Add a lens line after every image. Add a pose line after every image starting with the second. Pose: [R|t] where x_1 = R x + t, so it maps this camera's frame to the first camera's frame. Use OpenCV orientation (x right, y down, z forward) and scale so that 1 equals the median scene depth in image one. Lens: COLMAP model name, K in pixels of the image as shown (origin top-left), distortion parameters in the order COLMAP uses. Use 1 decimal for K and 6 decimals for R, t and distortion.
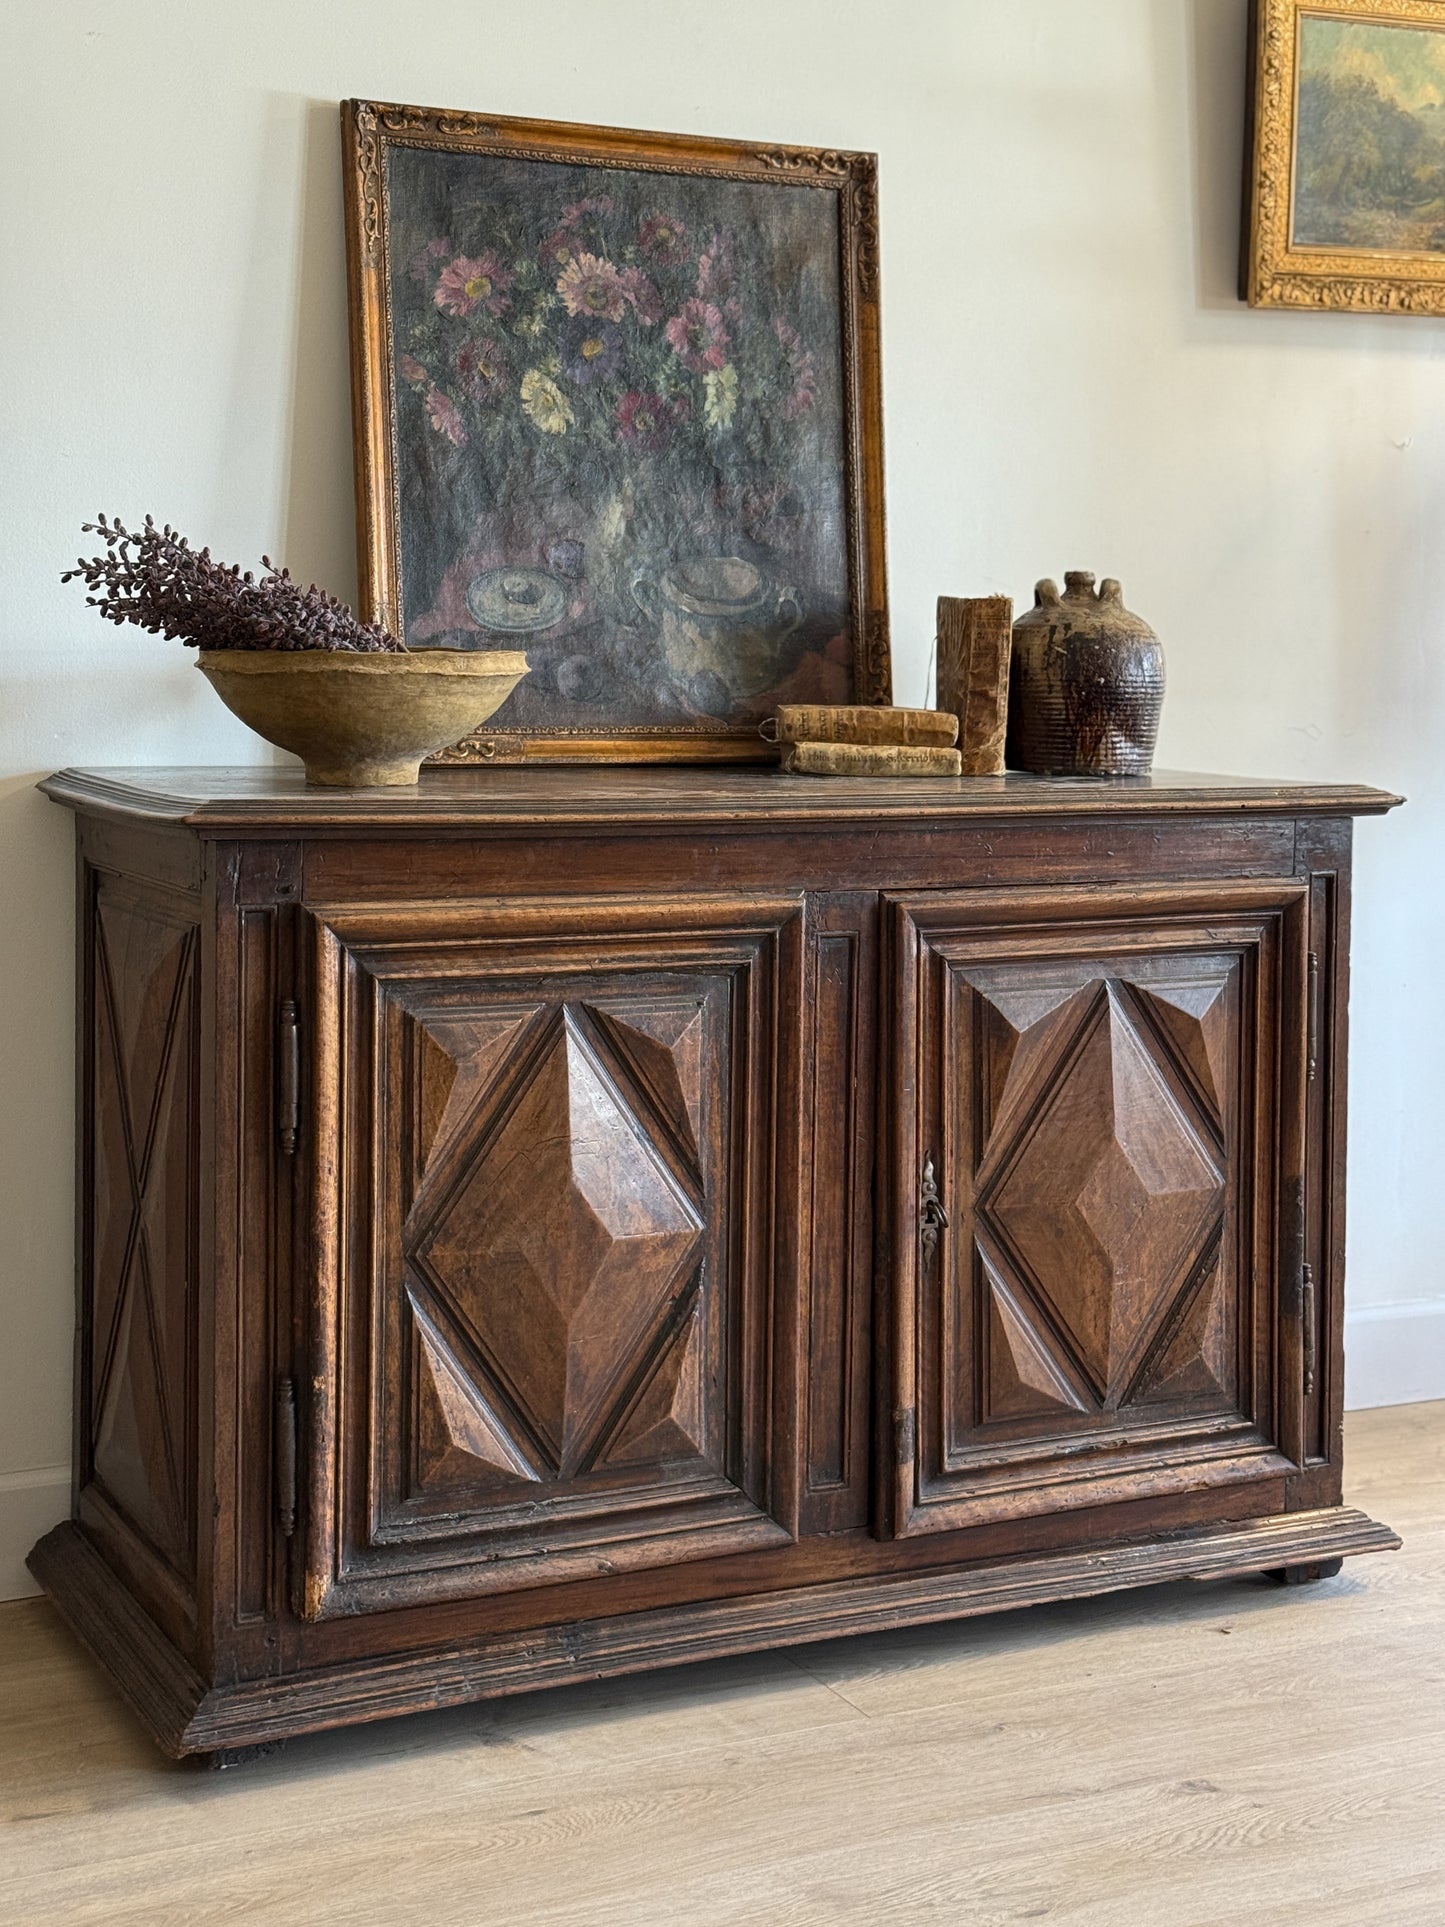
lens RADIAL K [[2755.3, 0, 710.5], [0, 2755.3, 785.3], [0, 0, 1]] dist [0.167984, -0.072412]
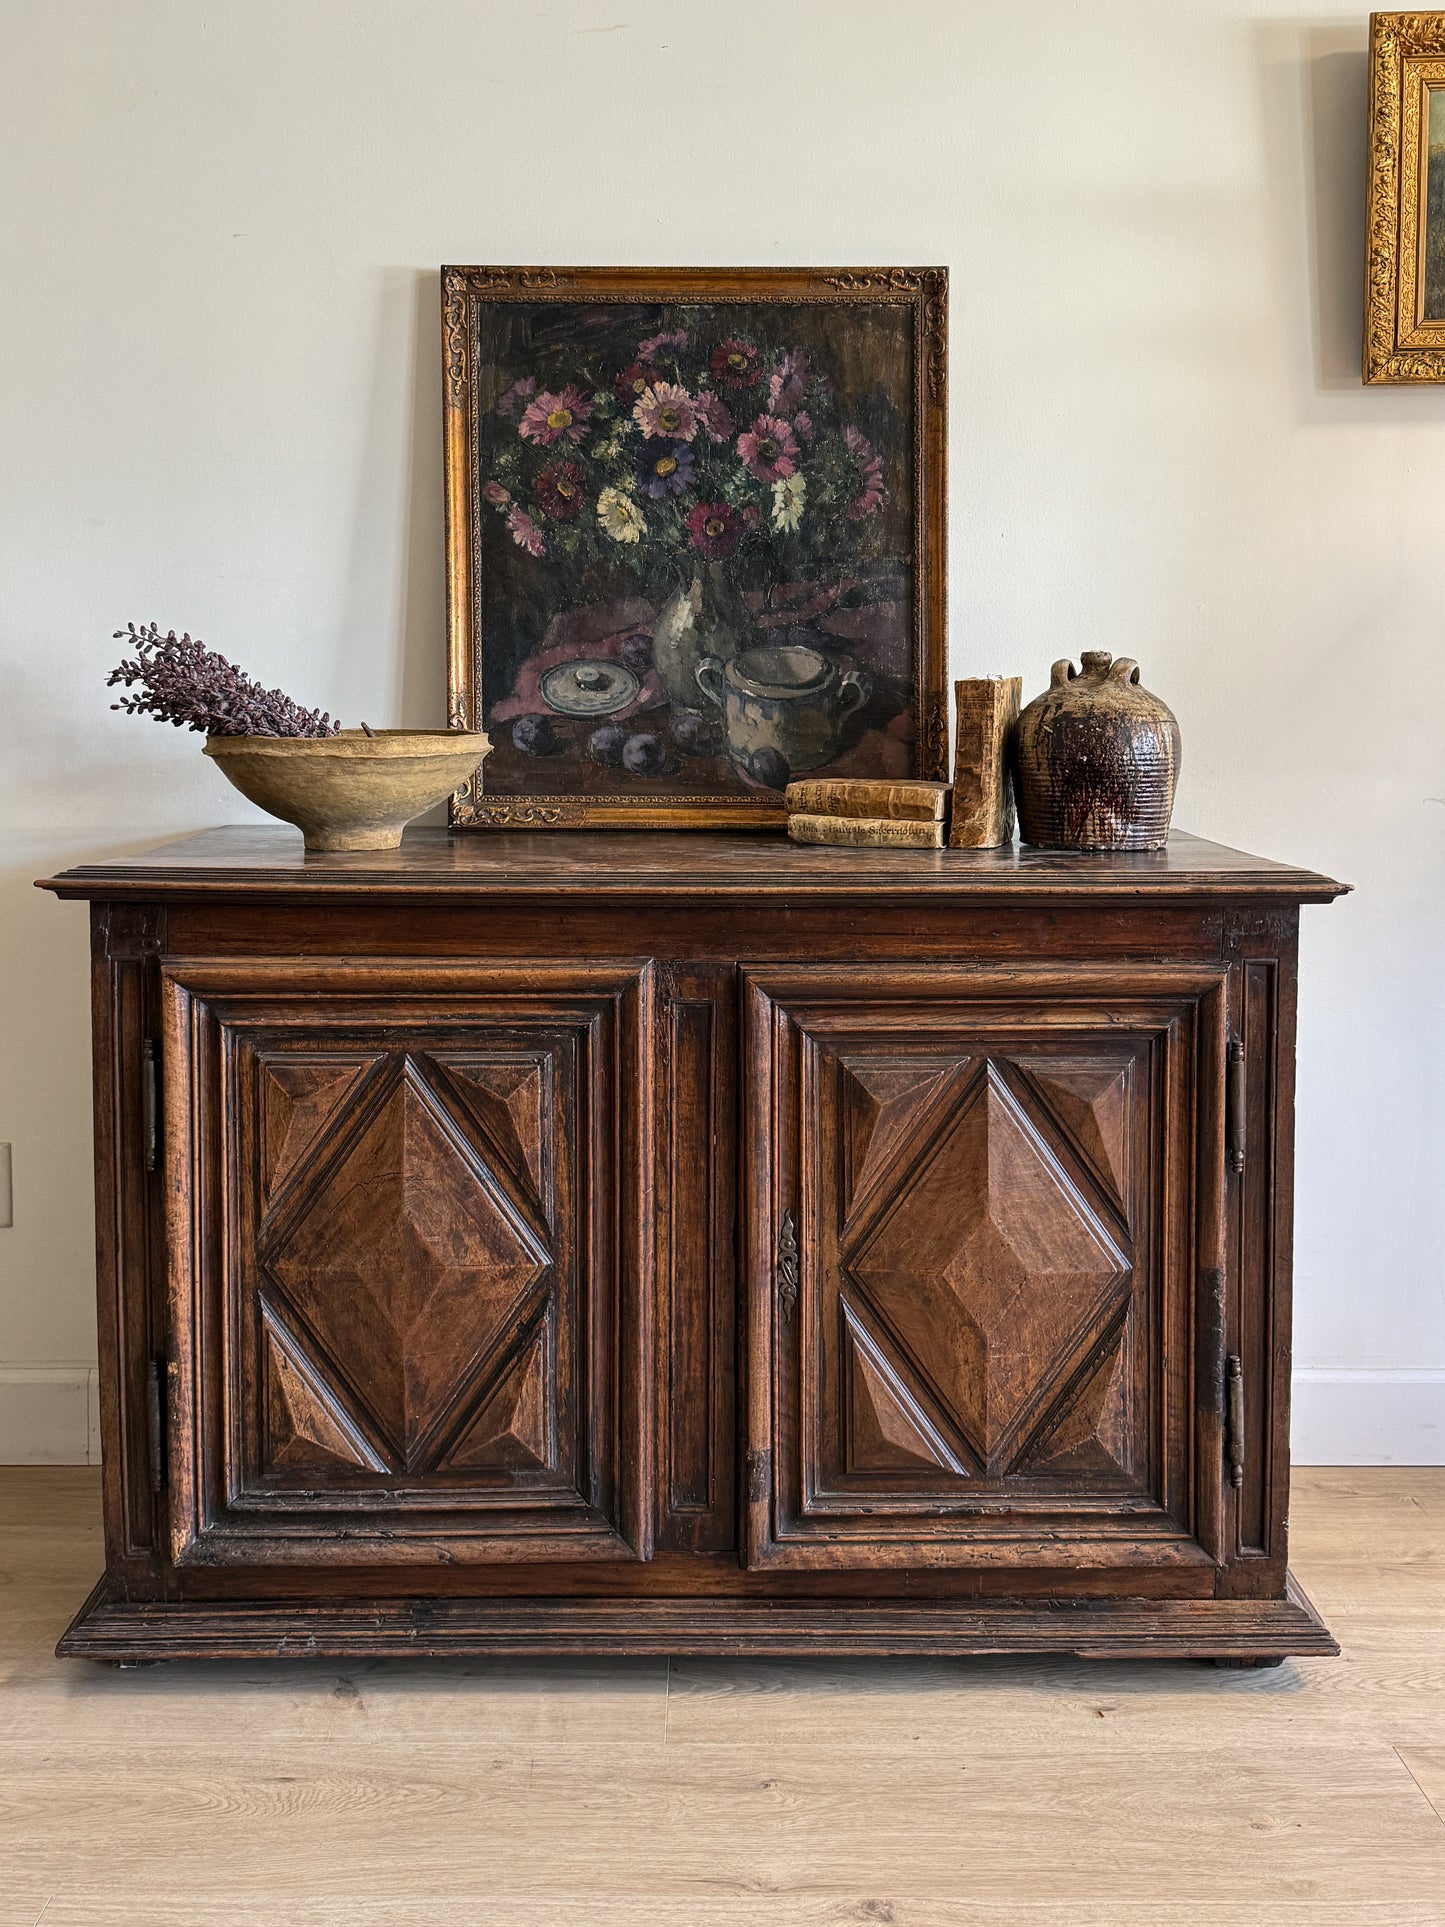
lens RADIAL K [[1804.1, 0, 710.9], [0, 1804.1, 860.1], [0, 0, 1]] dist [0.189965, -0.298560]
pose [[0.899460, 0.030774, -0.435918, 0.348925], [-0.014640, 0.999079, 0.040322, -0.028399], [0.436758, -0.029886, 0.899082, 0.366689]]
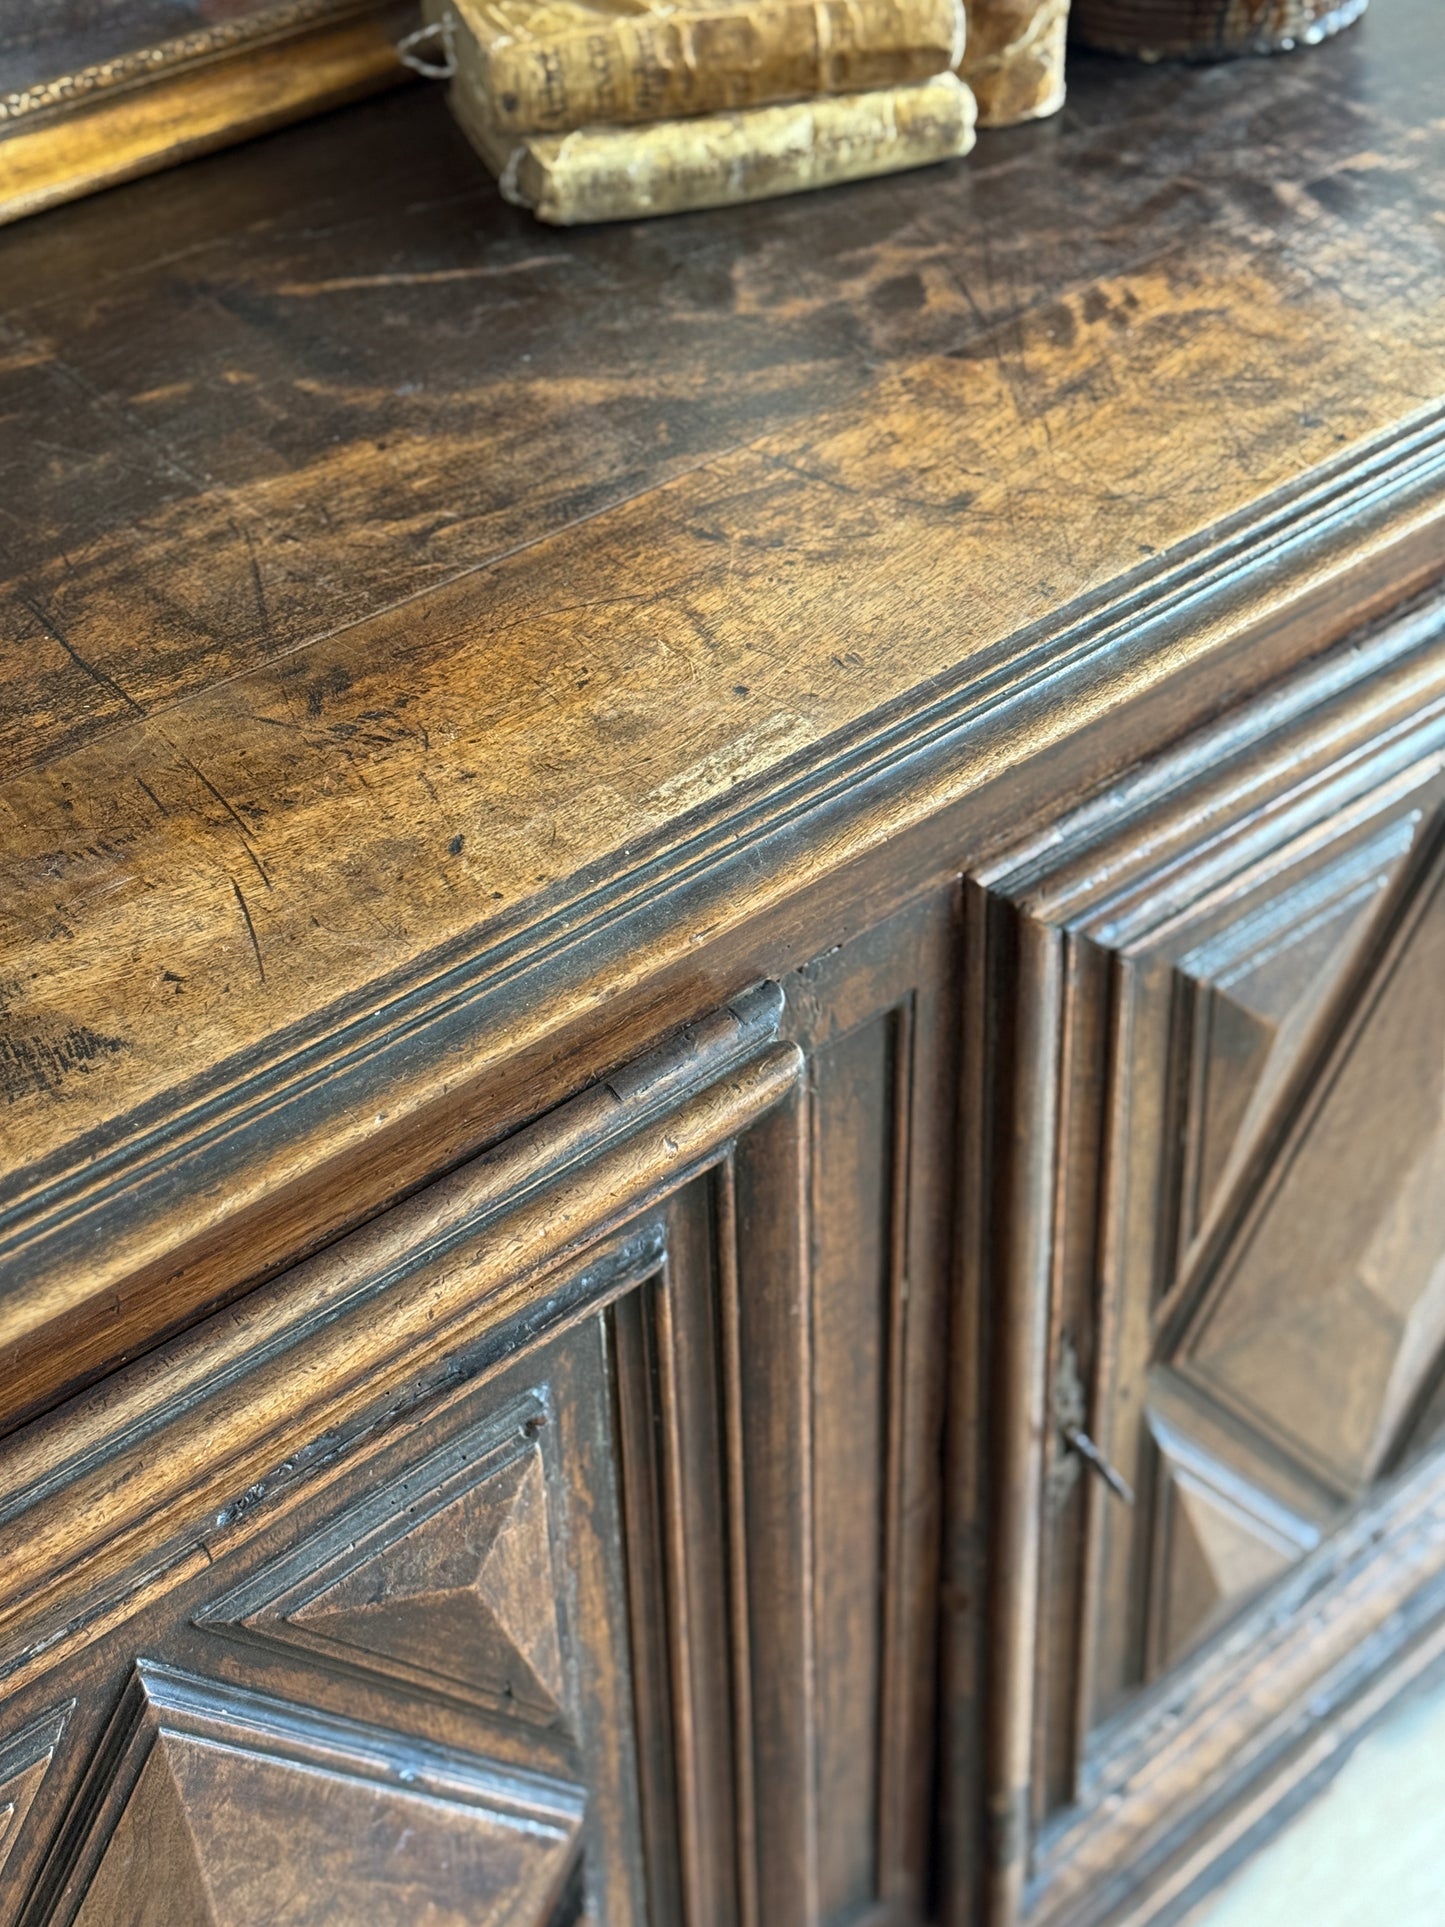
lens RADIAL K [[2787.8, 0, 708.3], [0, 2787.8, 740.1], [0, 0, 1]] dist [0.123114, -0.041038]
pose [[0.968758, -0.178644, 0.172030, -0.025440], [0.054047, 0.829044, 0.556566, -0.166522], [-0.242048, -0.529880, 0.812798, 0.725586]]
